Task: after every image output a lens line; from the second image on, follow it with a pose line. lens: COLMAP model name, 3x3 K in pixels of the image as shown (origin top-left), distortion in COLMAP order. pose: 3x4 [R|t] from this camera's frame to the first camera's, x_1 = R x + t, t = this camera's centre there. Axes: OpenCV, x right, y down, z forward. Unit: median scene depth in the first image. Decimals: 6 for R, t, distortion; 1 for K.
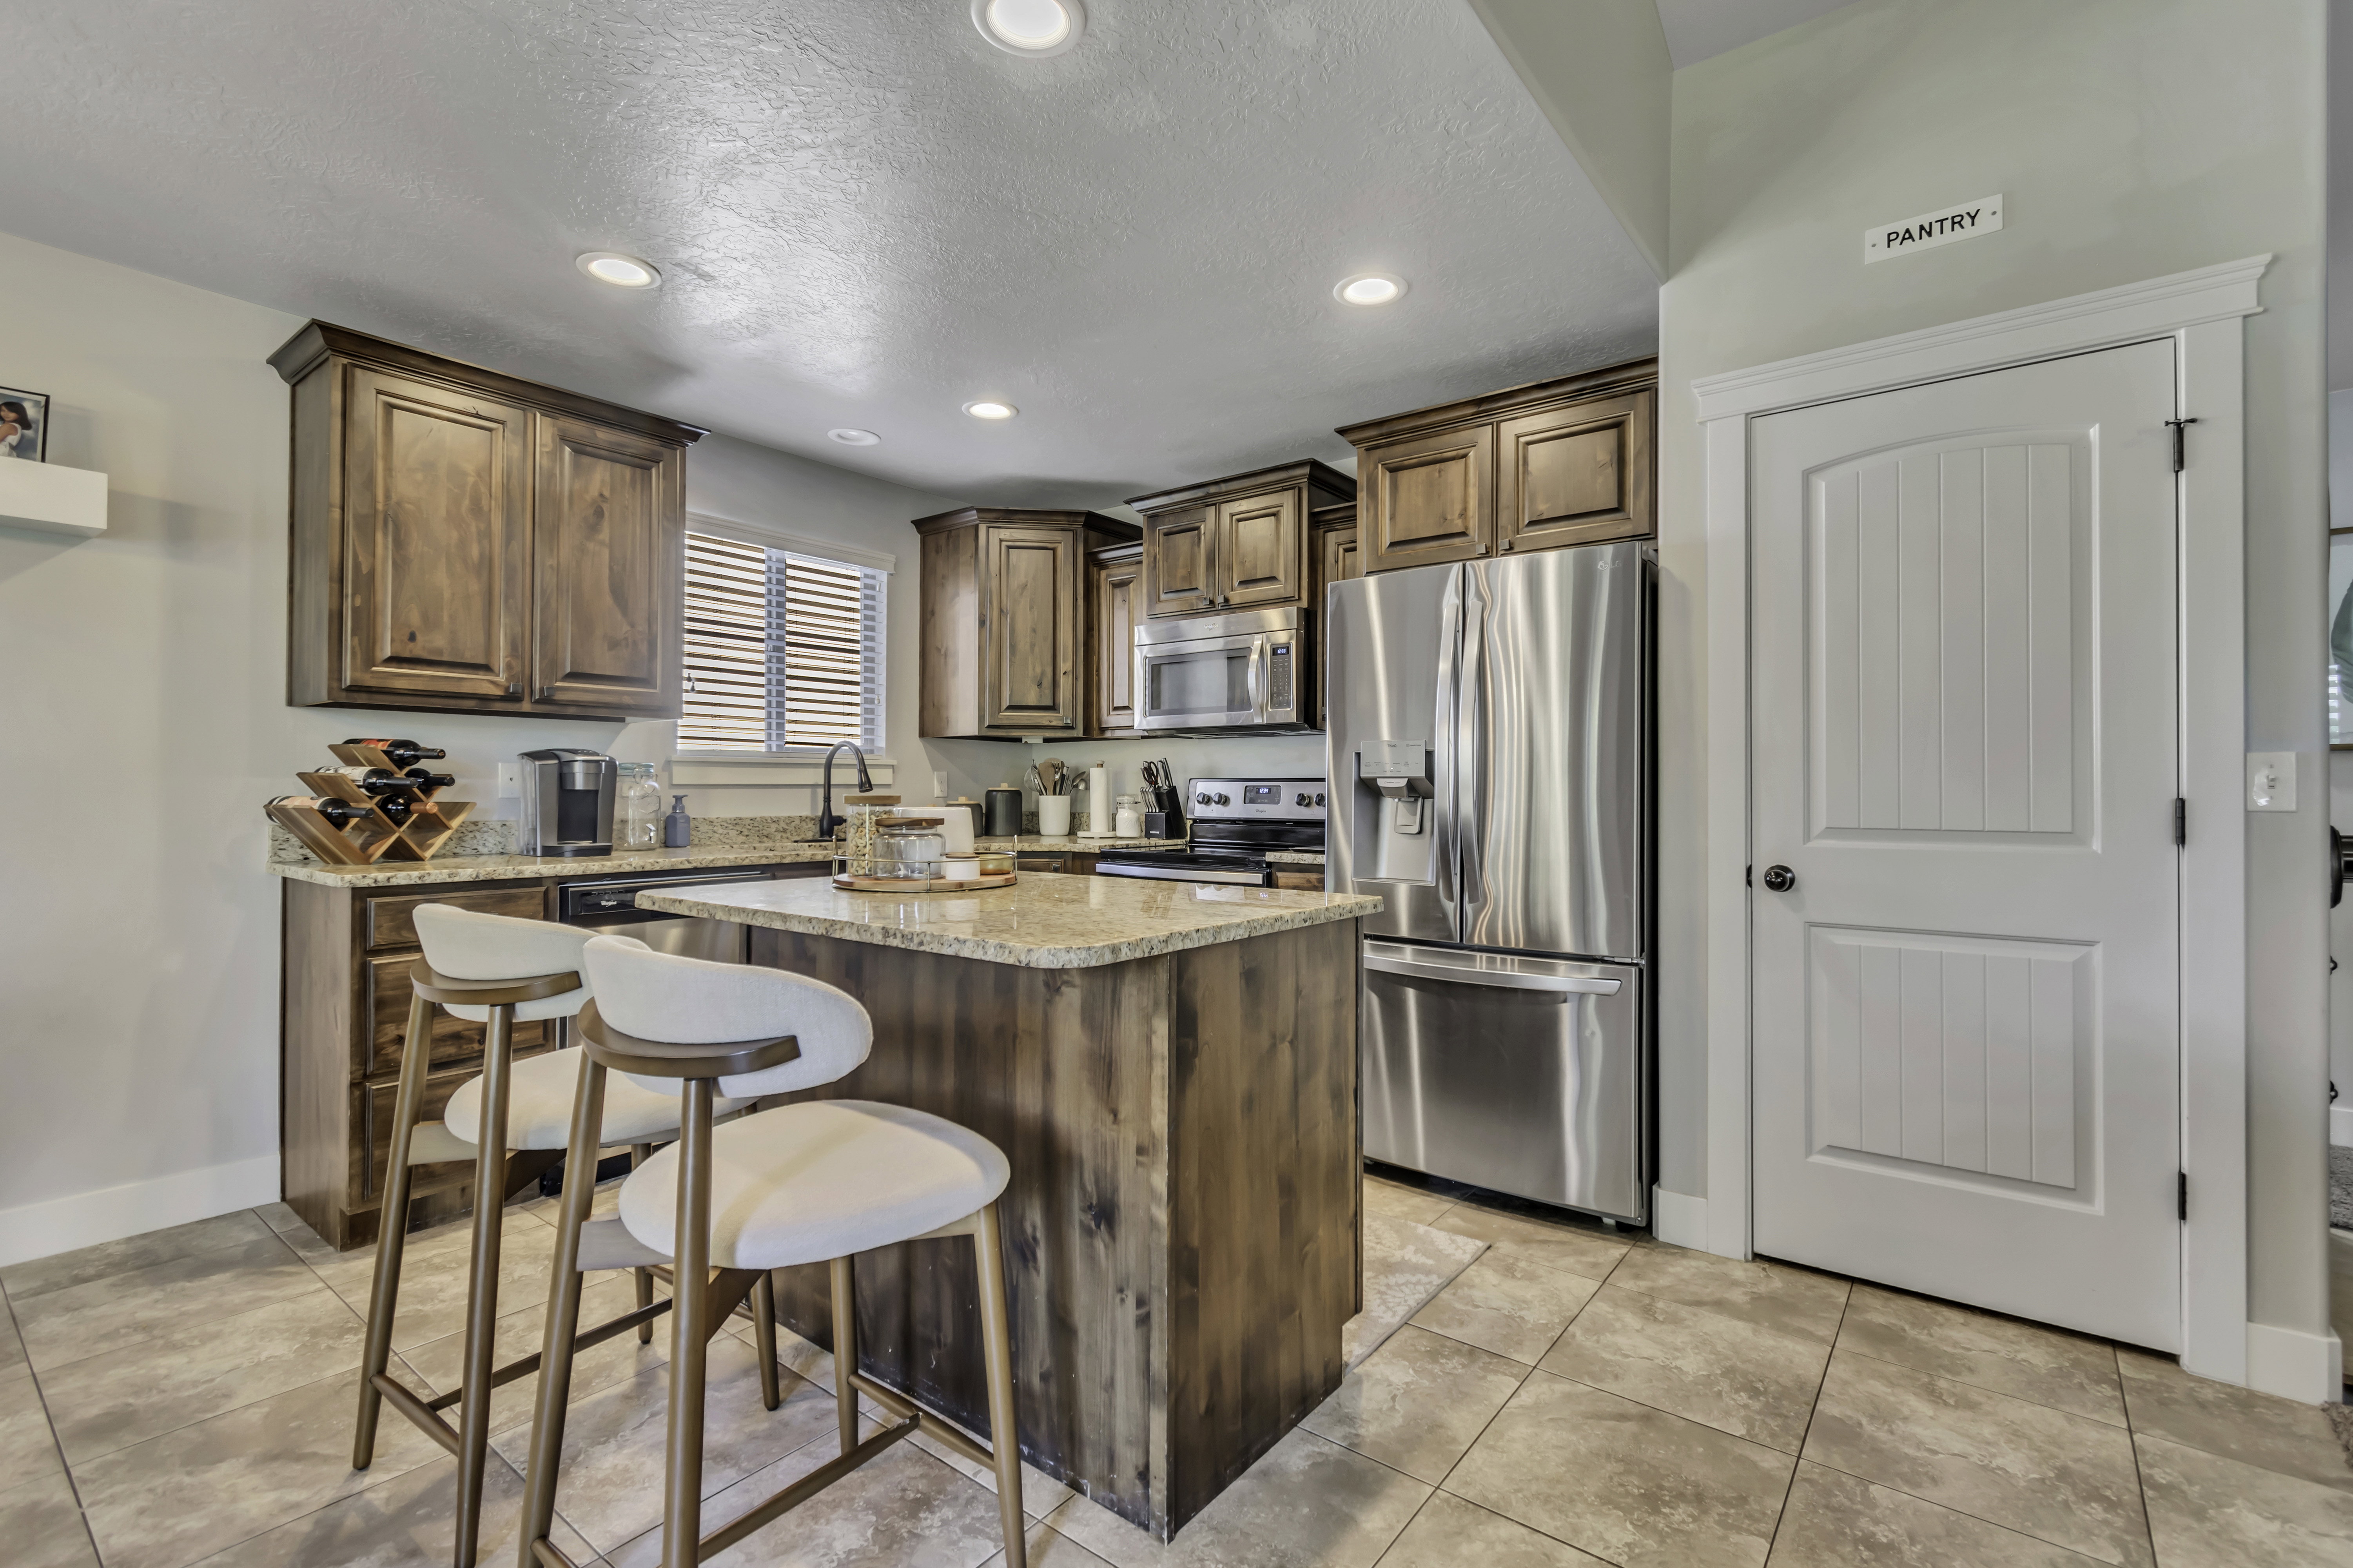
lens RADIAL K [[1050.2, 0, 1186.0], [0, 1050.2, 778.6], [0, 0, 1]] dist [0.003597, -0.002188]
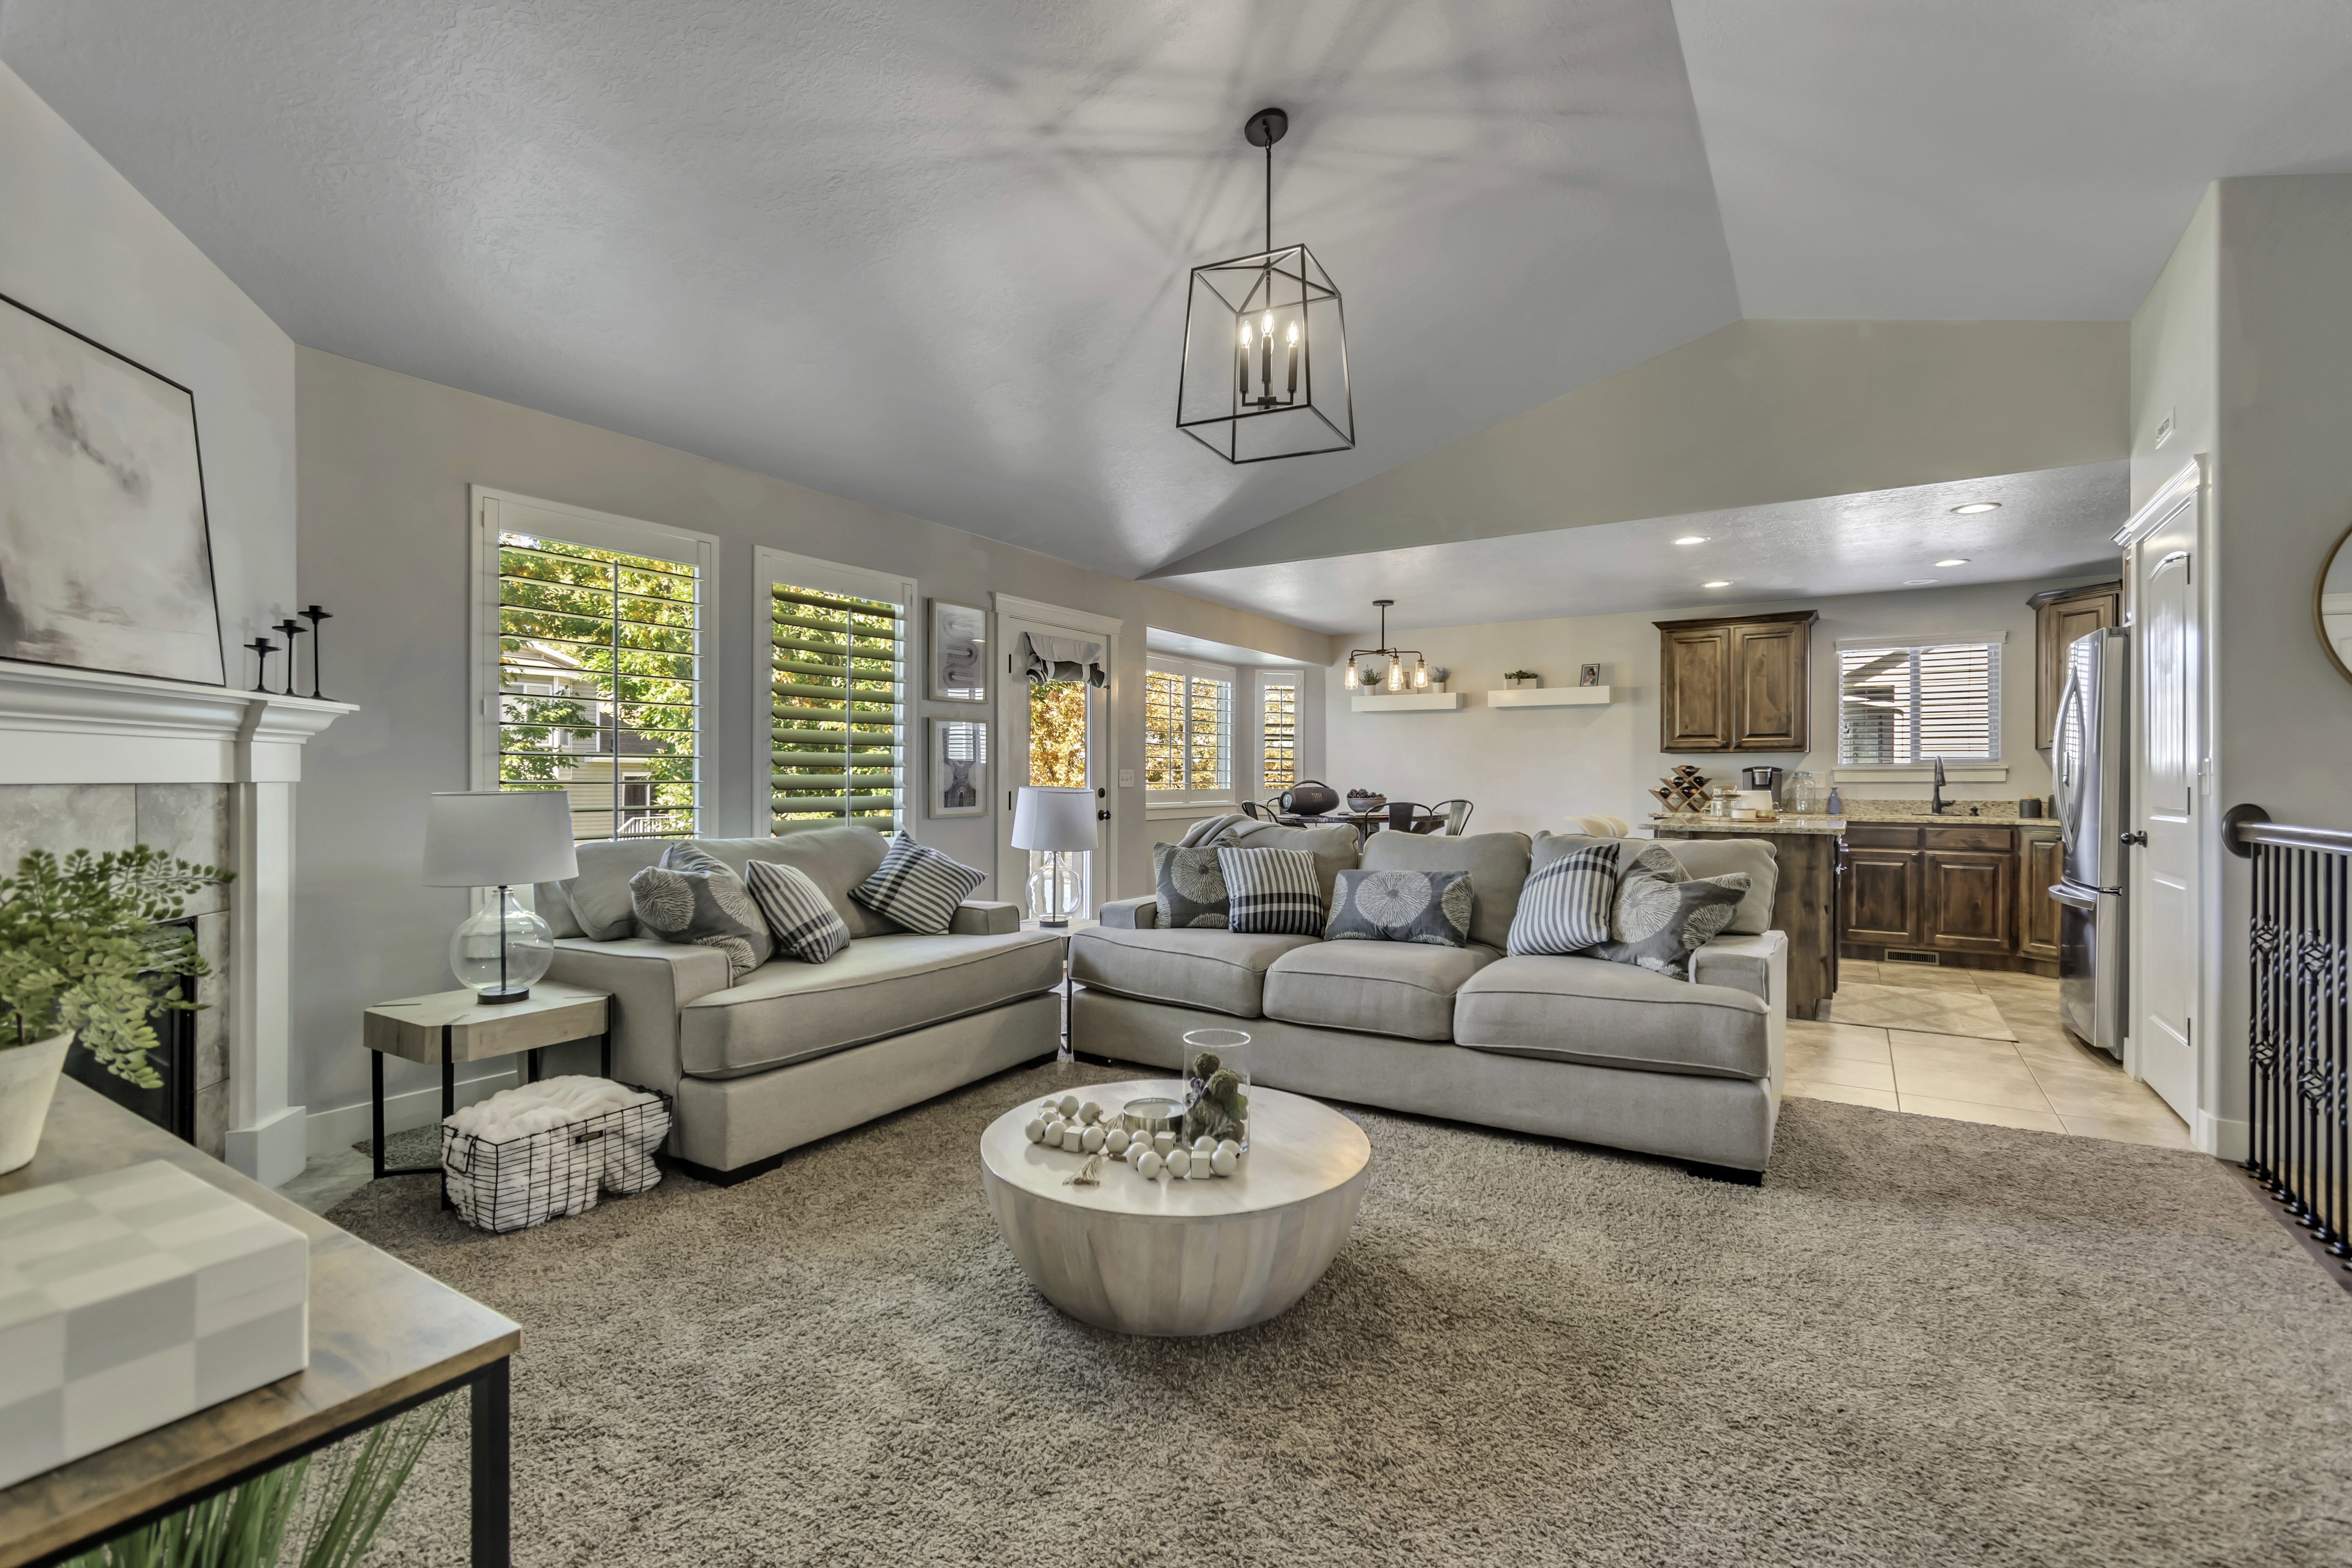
lens RADIAL K [[1049.8, 0, 1167.5], [0, 1049.8, 779.6], [0, 0, 1]] dist [0.003597, -0.002188]
pose [[0.076141, -0.004605, -0.997086, 1.766474], [0.007170, 0.999966, -0.004071, 0.000276], [0.997071, -0.006839, 0.076172, -0.506358]]
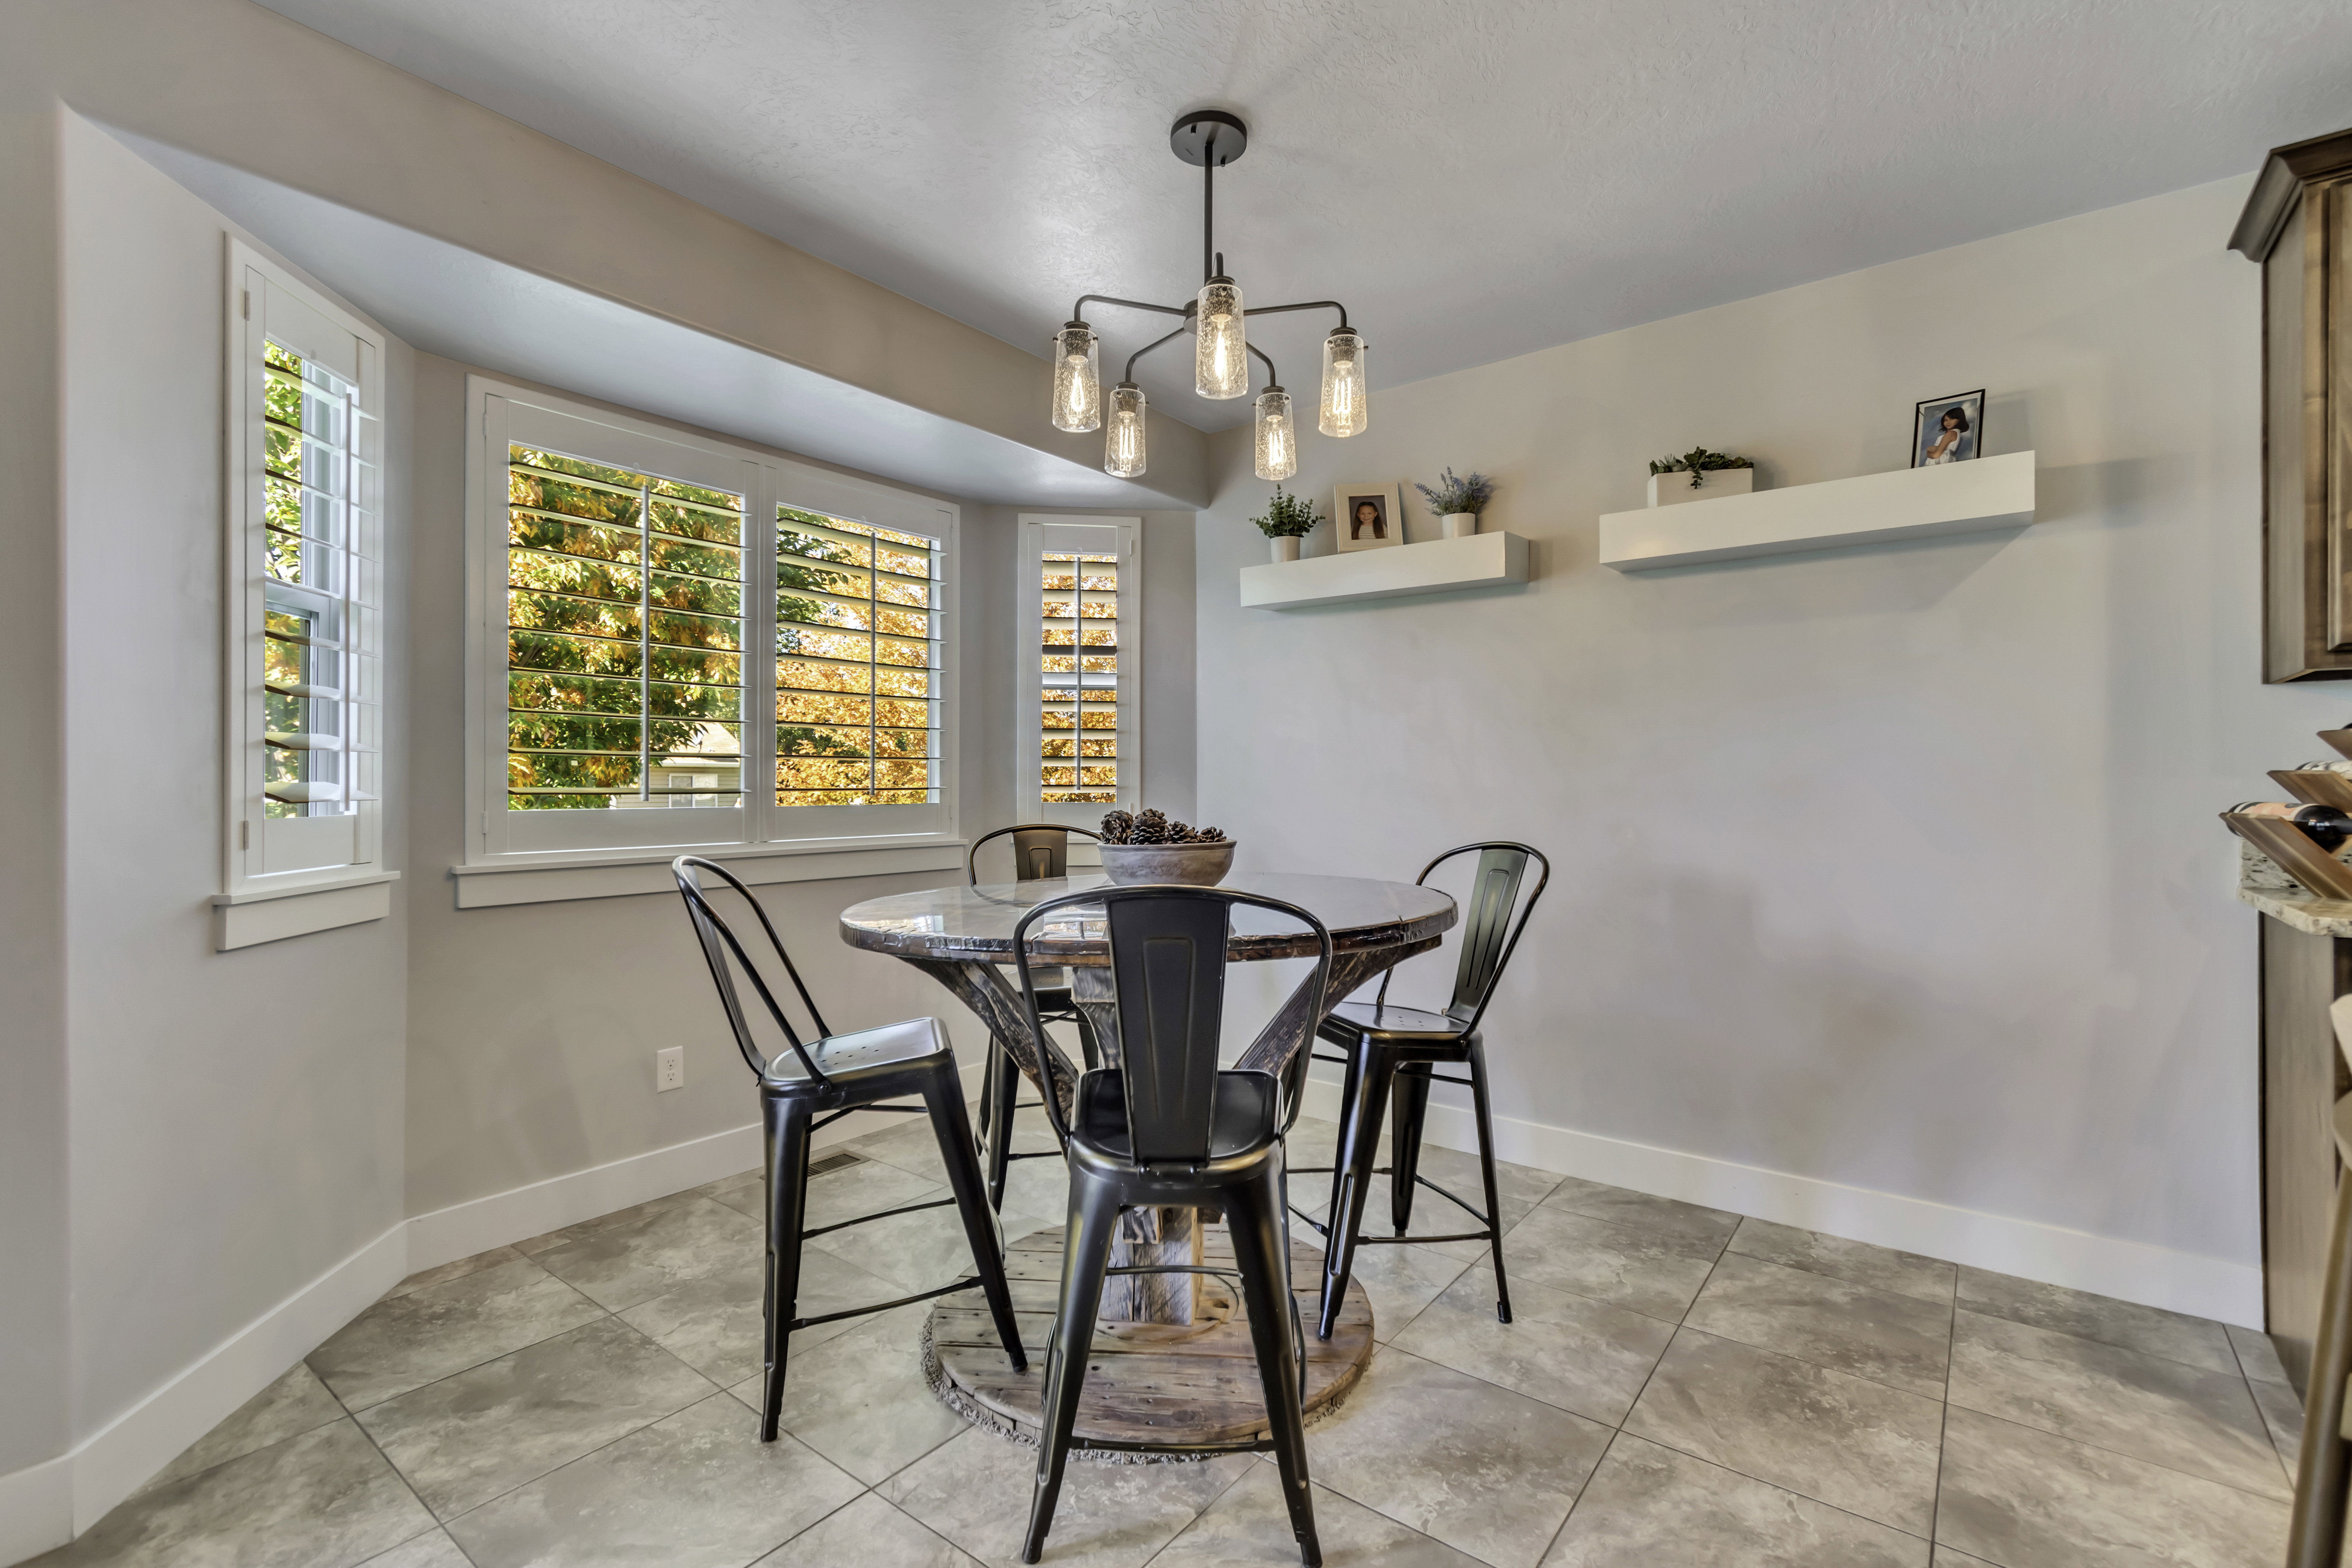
lens RADIAL K [[1049.8, 0, 1191.1], [0, 1049.8, 784.1], [0, 0, 1]] dist [0.003597, -0.002188]
pose [[0.002440, -0.007999, -0.999965, -0.094835], [0.007297, 0.999942, -0.007981, 0.003552], [0.999970, -0.007277, 0.002499, 0.220020]]
